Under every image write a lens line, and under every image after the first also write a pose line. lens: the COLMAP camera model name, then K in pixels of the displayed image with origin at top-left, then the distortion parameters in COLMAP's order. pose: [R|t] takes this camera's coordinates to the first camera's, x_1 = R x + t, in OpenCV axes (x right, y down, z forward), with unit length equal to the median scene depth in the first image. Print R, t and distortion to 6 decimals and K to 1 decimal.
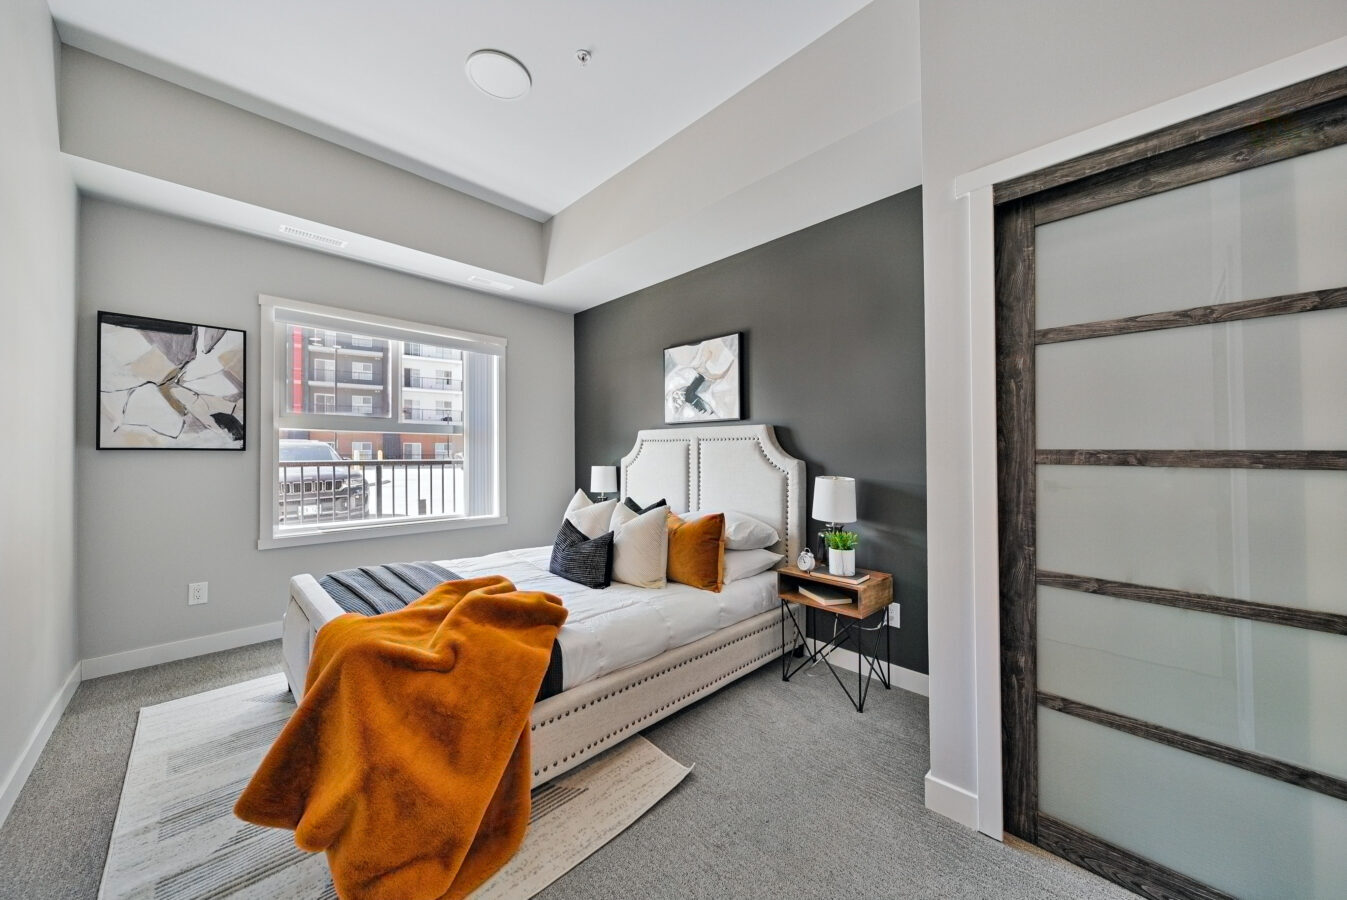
lens RADIAL K [[483.0, 0, 681.1], [0, 483.0, 452.1], [0, 0, 1]] dist [0.003653, 0.000210]
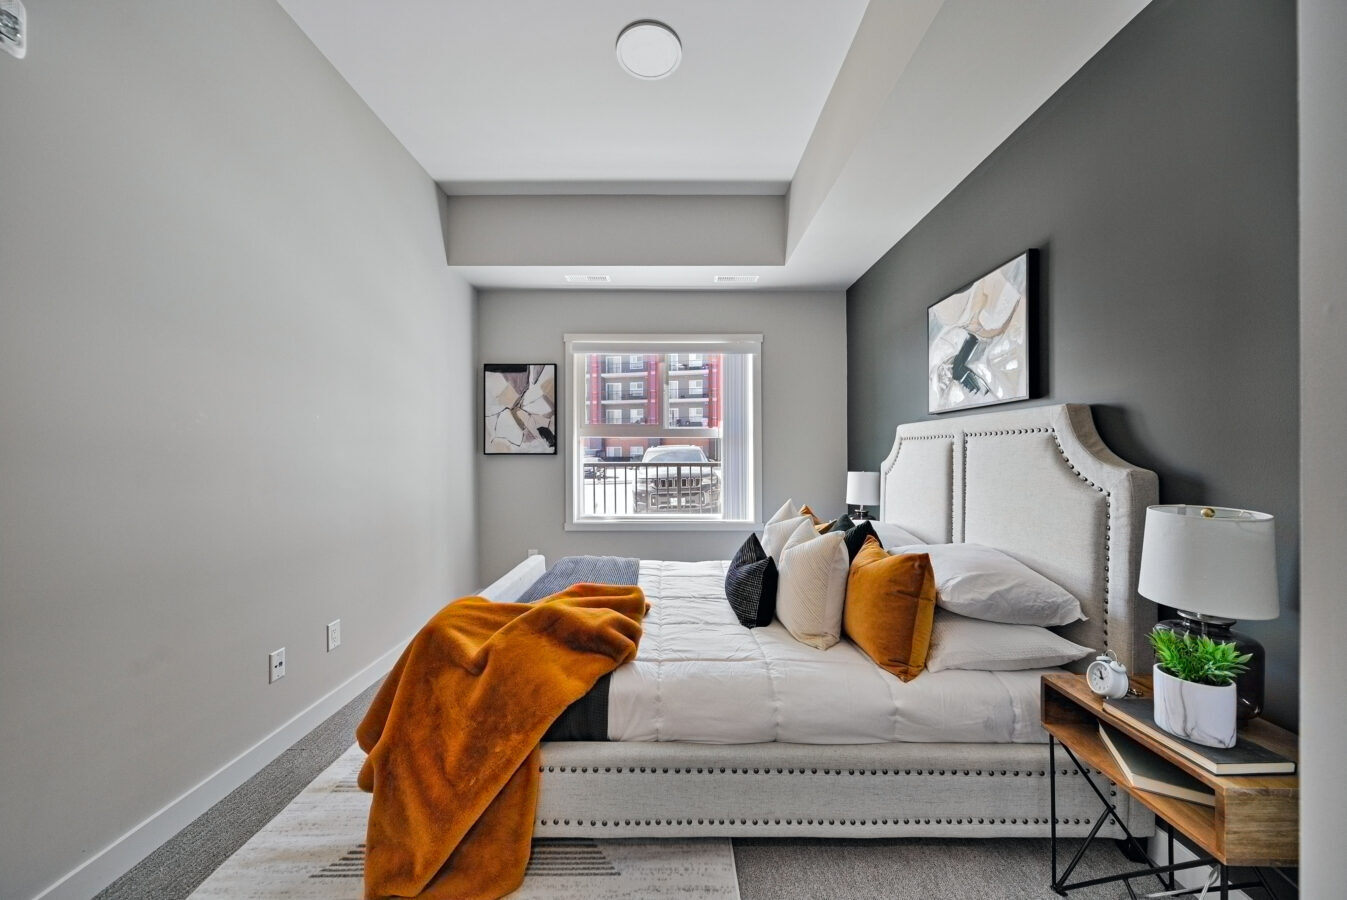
lens RADIAL K [[483.0, 0, 670.0], [0, 483.0, 460.2], [0, 0, 1]] dist [0.003653, 0.000210]
pose [[0.701773, 0.004517, -0.712386, 0.267341], [0.004223, 0.999936, 0.010500, -0.000220], [0.712388, -0.010377, 0.701709, 0.307397]]
